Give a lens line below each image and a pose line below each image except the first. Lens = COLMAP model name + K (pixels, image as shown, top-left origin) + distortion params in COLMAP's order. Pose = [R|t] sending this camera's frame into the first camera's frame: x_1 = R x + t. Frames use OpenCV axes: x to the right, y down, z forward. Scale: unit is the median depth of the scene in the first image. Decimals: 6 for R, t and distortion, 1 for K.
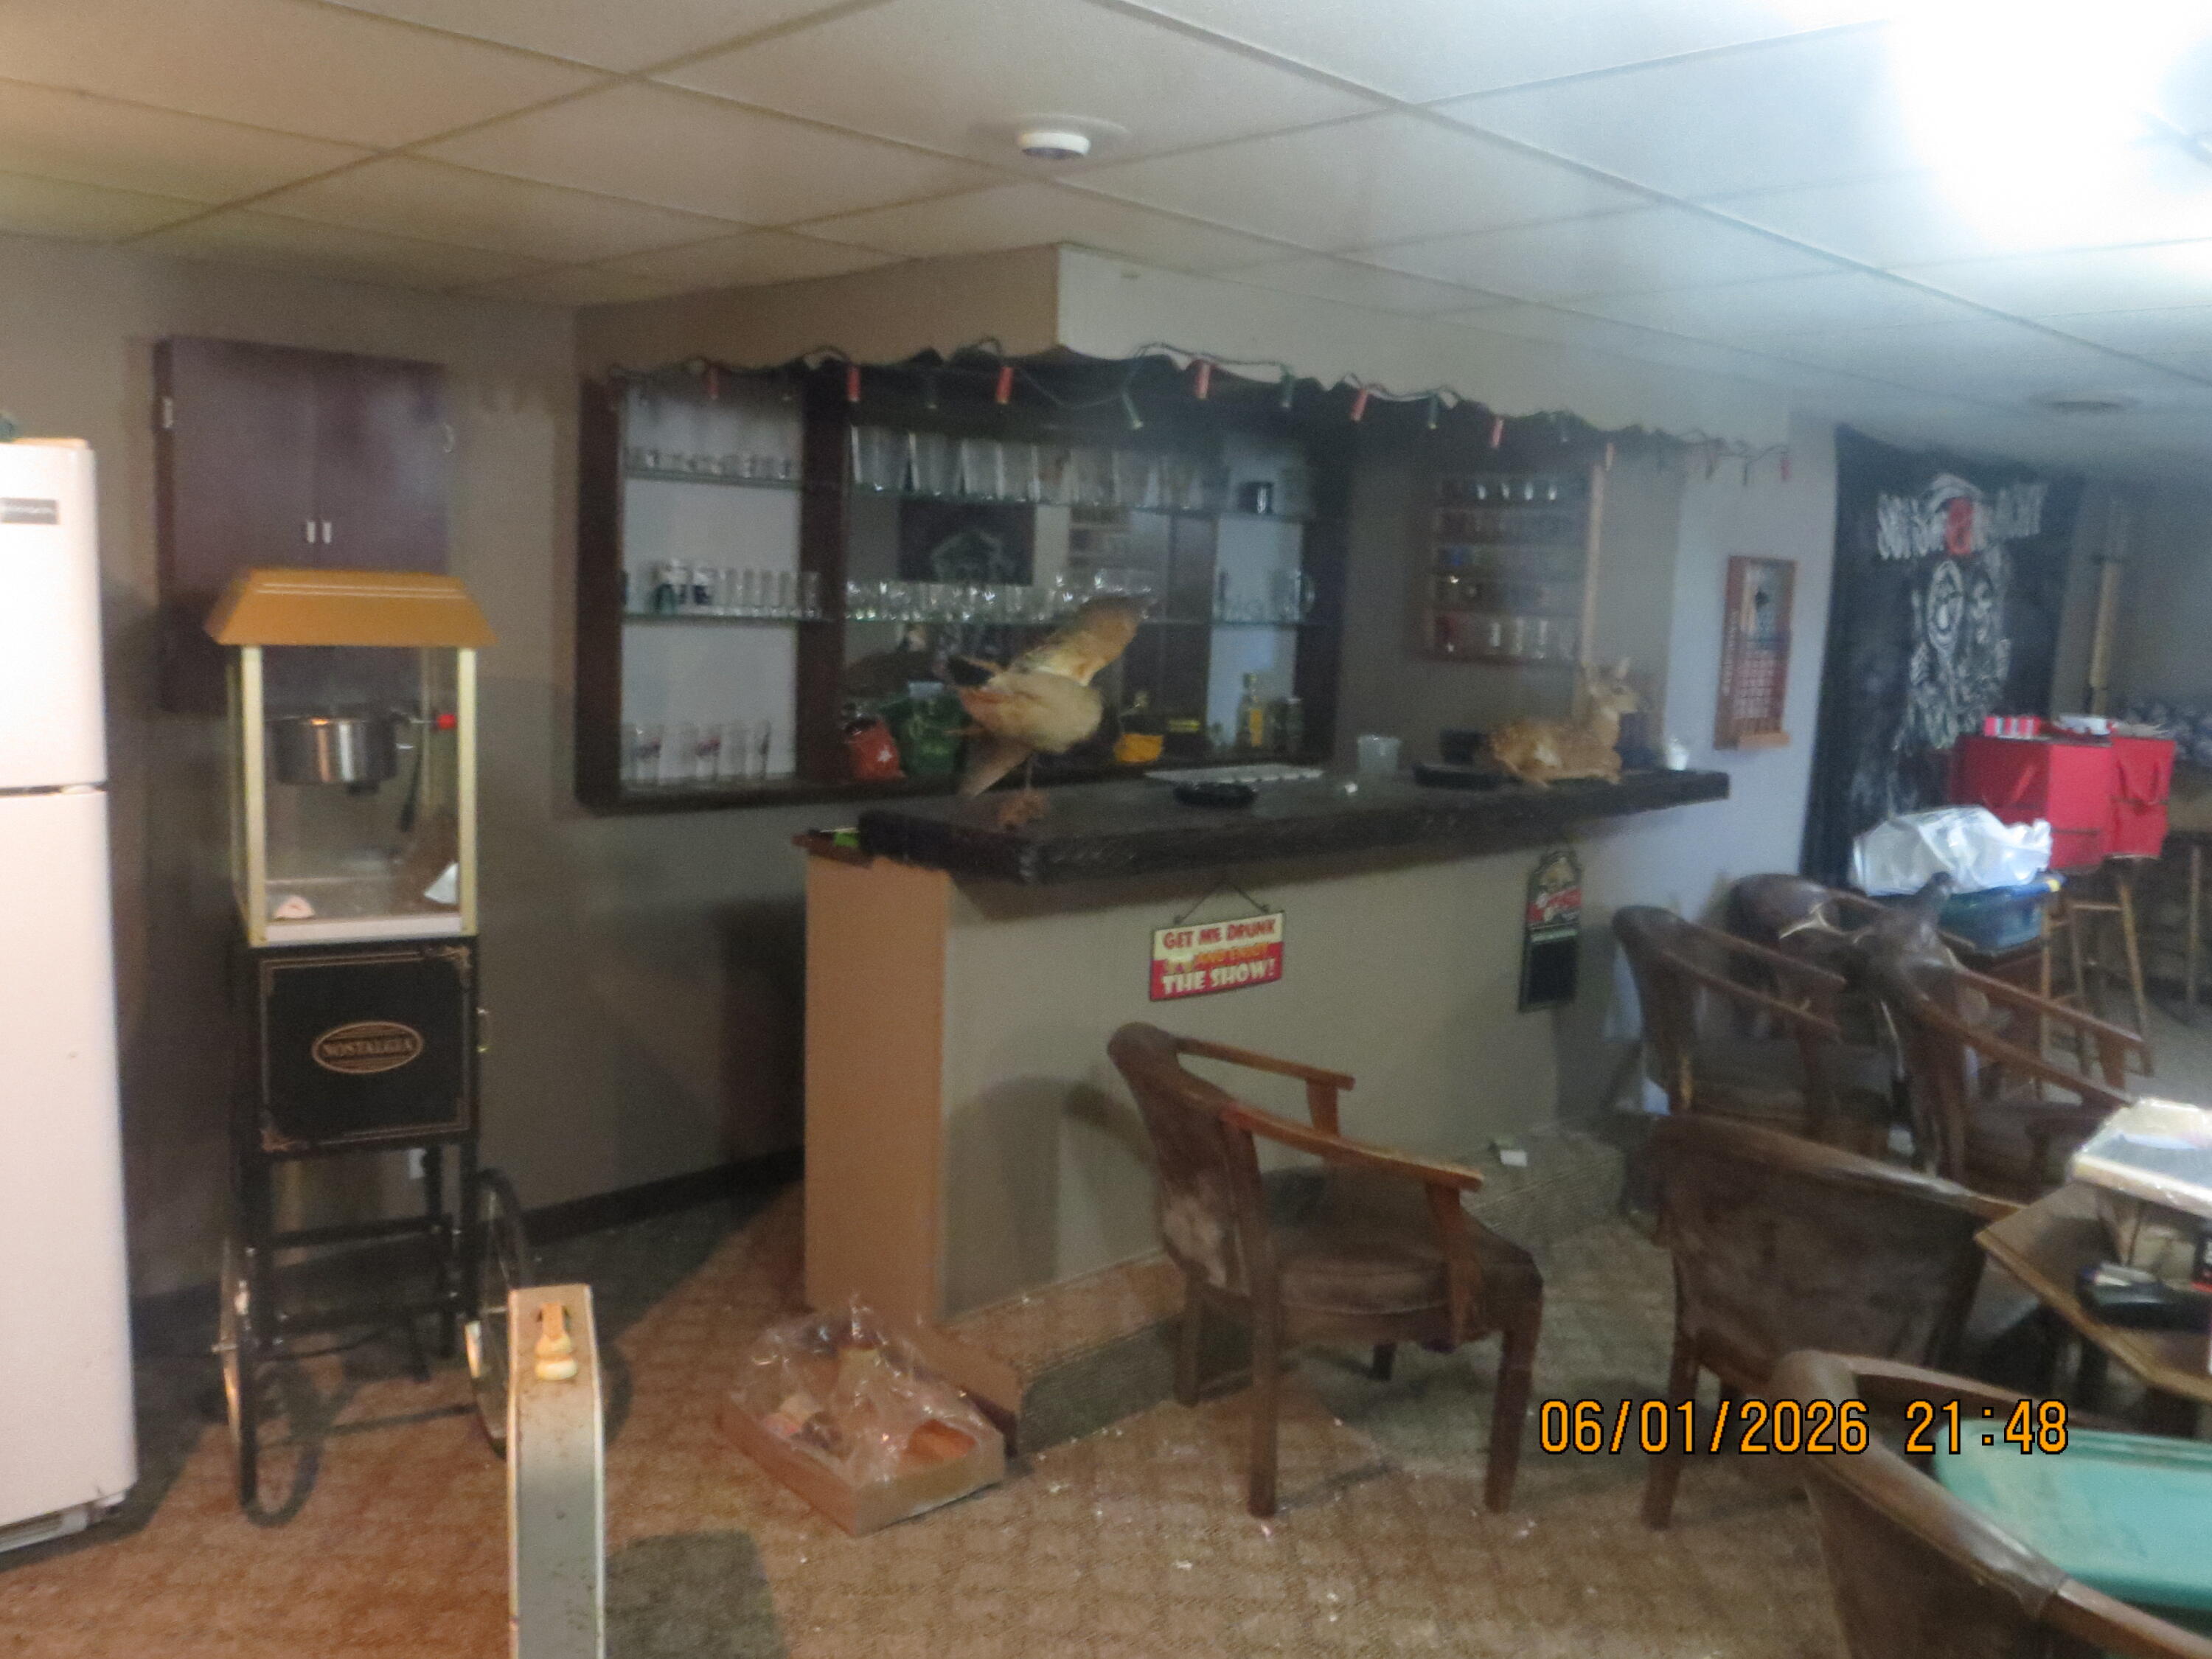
lens RADIAL K [[1906.1, 0, 1105.4], [0, 1906.1, 833.9], [0, 0, 1]] dist [-0.011829, -0.001965]
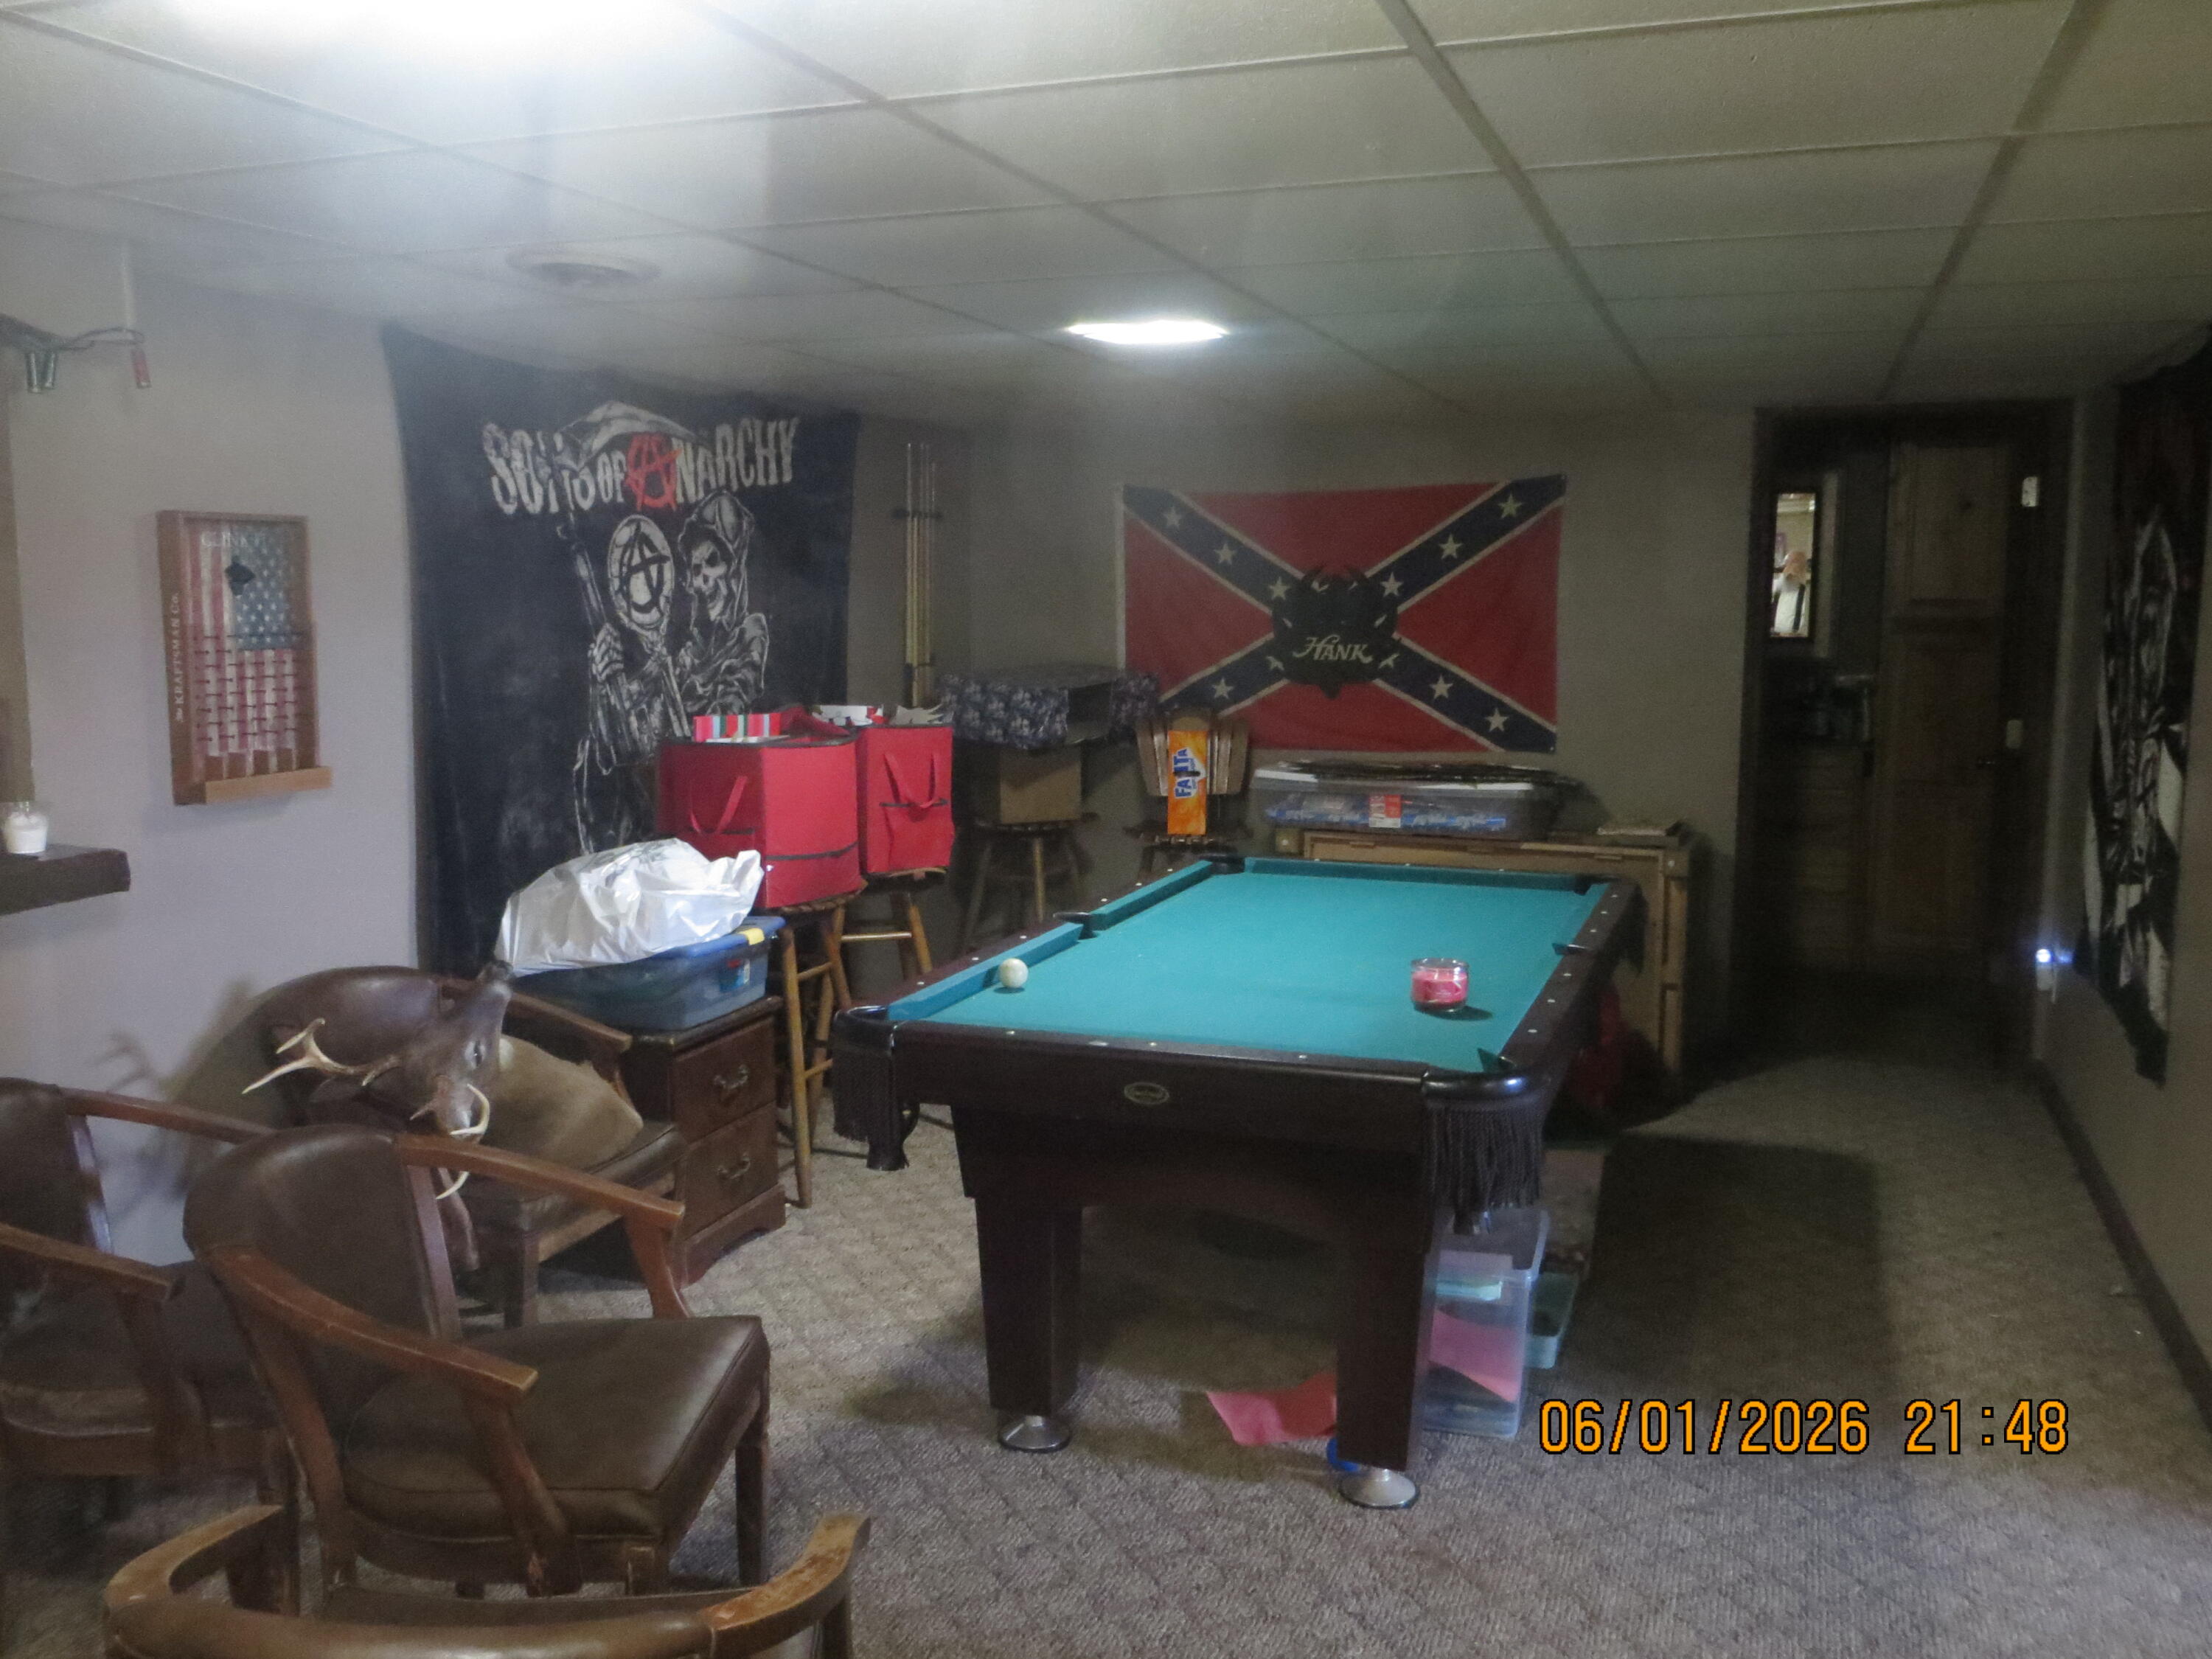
lens RADIAL K [[1906.1, 0, 1105.9], [0, 1906.1, 826.9], [0, 0, 1]] dist [-0.011829, -0.001965]
pose [[0.905806, -0.090408, 0.413934, 0.290287], [0.088562, 0.995789, 0.023693, -0.020604], [-0.414333, 0.015198, 0.909998, 0.228248]]
